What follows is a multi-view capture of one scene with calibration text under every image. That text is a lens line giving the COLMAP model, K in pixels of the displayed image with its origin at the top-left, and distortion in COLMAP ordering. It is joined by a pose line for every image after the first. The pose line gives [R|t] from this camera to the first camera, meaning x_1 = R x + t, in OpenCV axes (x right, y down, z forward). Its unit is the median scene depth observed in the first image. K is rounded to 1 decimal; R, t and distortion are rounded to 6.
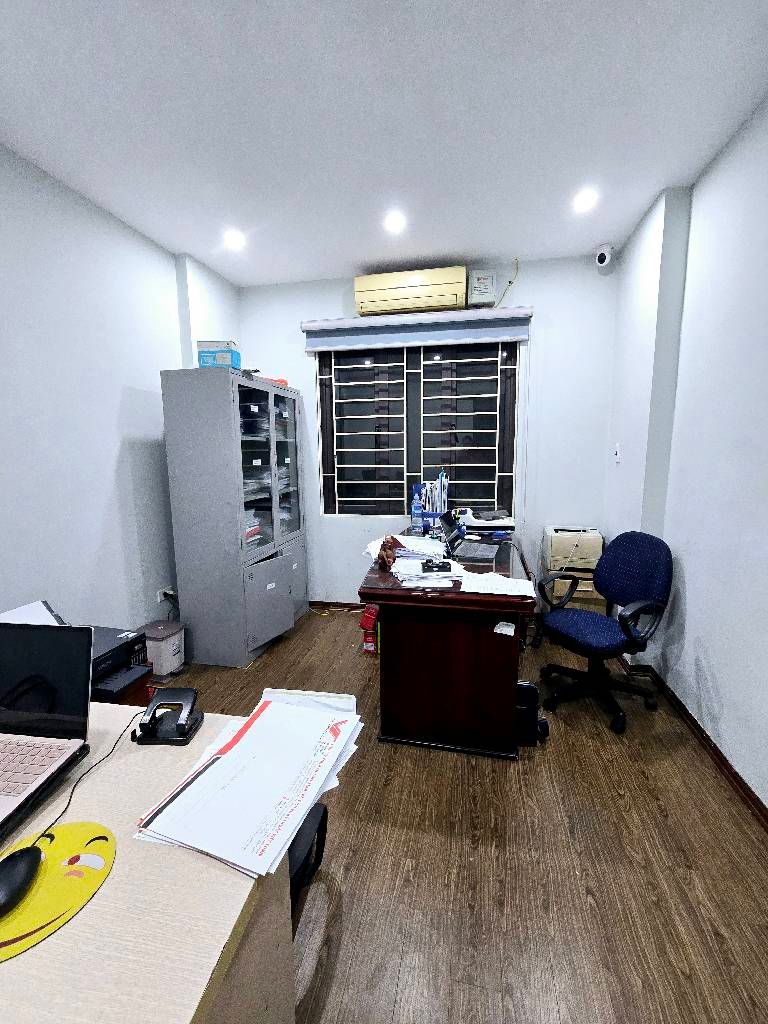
lens RADIAL K [[427.1, 0, 386.8], [0, 427.1, 510.3], [0, 0, 1]] dist [-0.008142, 0.003231]
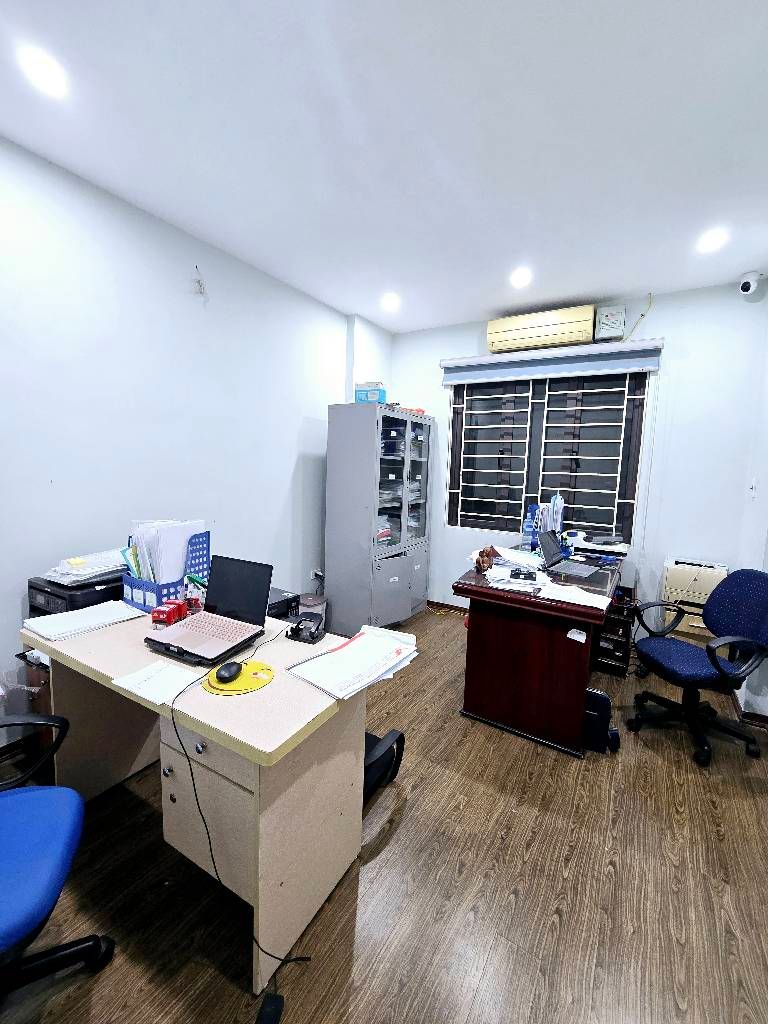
lens RADIAL K [[427.1, 0, 380.6], [0, 427.1, 512.7], [0, 0, 1]] dist [-0.008142, 0.003231]
pose [[0.934135, 0.082139, -0.347341, 0.106531], [-0.093716, 0.995460, -0.016635, 0.014745], [0.344397, 0.048091, 0.937591, -0.170460]]
